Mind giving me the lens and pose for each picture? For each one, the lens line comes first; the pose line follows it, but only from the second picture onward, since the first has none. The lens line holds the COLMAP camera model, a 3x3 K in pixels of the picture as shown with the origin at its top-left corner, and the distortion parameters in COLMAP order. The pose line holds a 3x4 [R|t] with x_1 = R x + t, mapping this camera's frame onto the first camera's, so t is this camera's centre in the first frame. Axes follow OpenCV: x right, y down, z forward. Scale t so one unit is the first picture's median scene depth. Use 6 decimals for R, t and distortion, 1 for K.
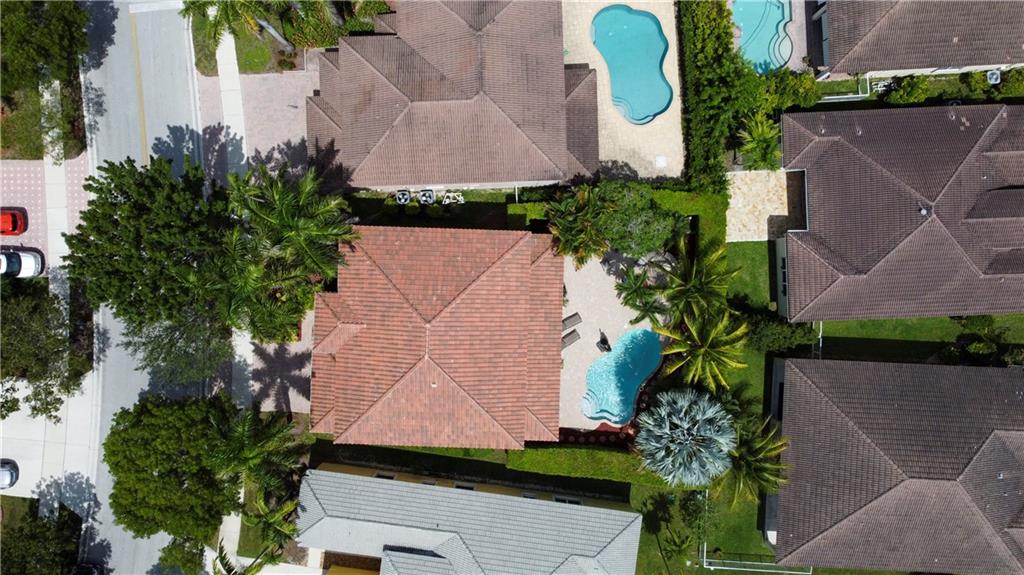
lens RADIAL K [[760.3, 0, 511.4], [0, 760.3, 290.5], [0, 0, 1]] dist [0.006587, -0.006407]
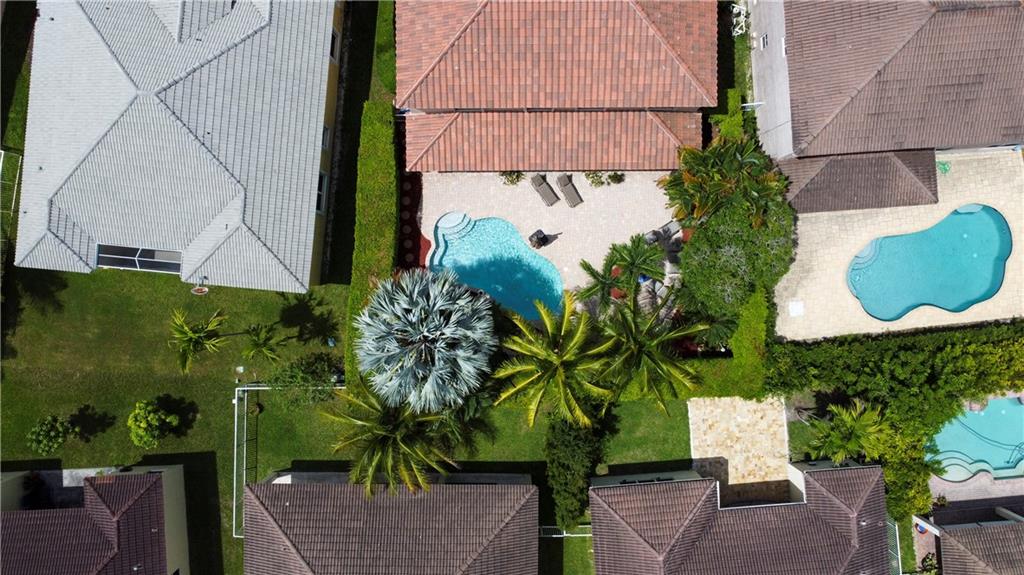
lens RADIAL K [[760.3, 0, 511.4], [0, 760.3, 290.5], [0, 0, 1]] dist [0.006587, -0.006407]
pose [[0.036419, 0.998922, 0.028797, 0.153672], [-0.999237, 0.036808, -0.013074, 0.113444], [-0.014120, -0.028299, 0.999500, 0.290384]]
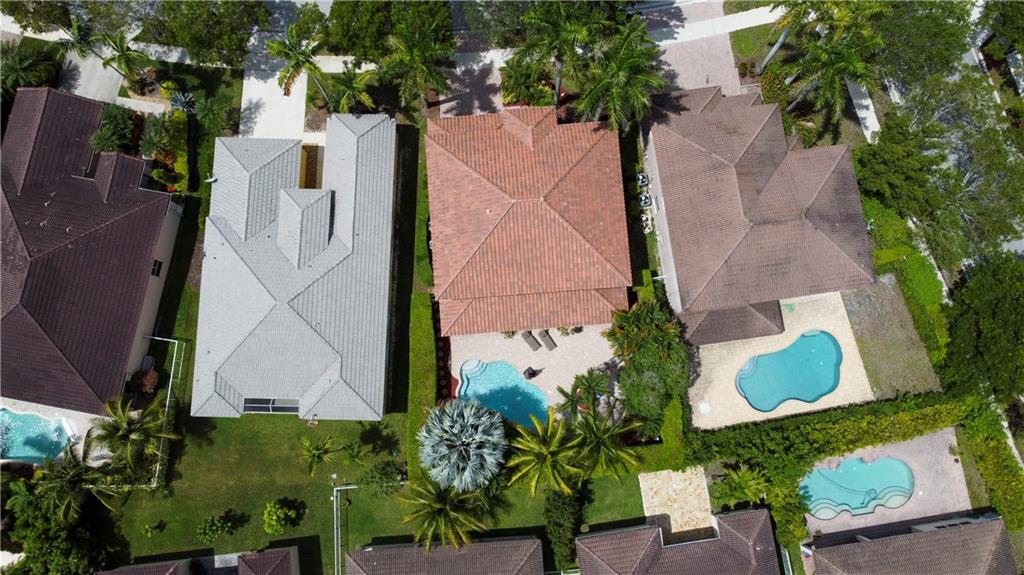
lens RADIAL K [[760.3, 0, 511.4], [0, 760.3, 290.5], [0, 0, 1]] dist [0.006587, -0.006407]
pose [[0.106677, 0.986893, -0.121088, 0.138238], [-0.994218, 0.104370, -0.025256, 0.117793], [-0.012287, 0.123082, 0.992320, -0.093564]]
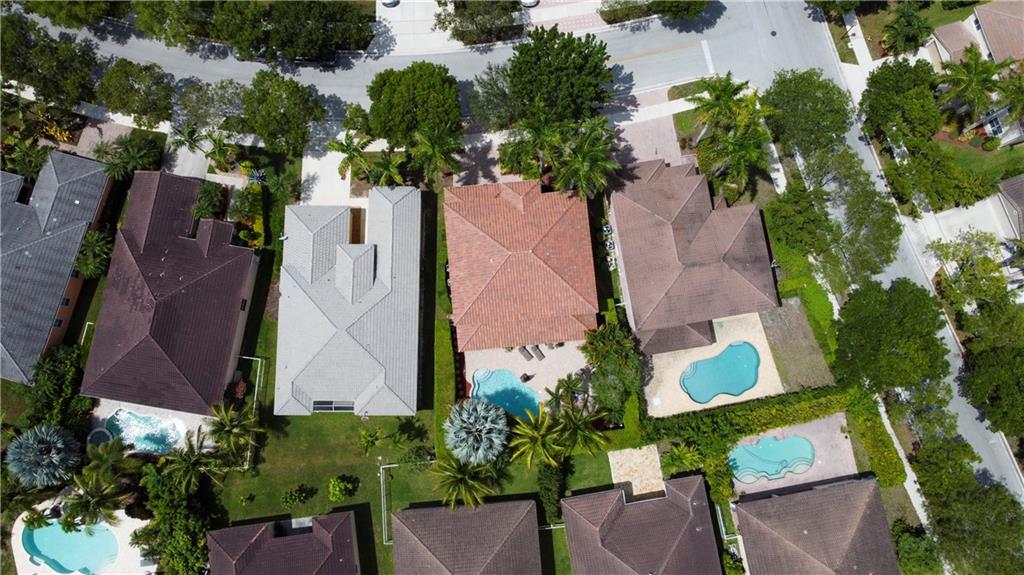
lens RADIAL K [[760.3, 0, 511.4], [0, 760.3, 290.5], [0, 0, 1]] dist [0.006587, -0.006407]
pose [[0.126266, 0.984239, -0.123819, 0.138058], [-0.991965, 0.124275, -0.023706, 0.115783], [-0.007945, 0.125817, 0.992022, -0.466274]]
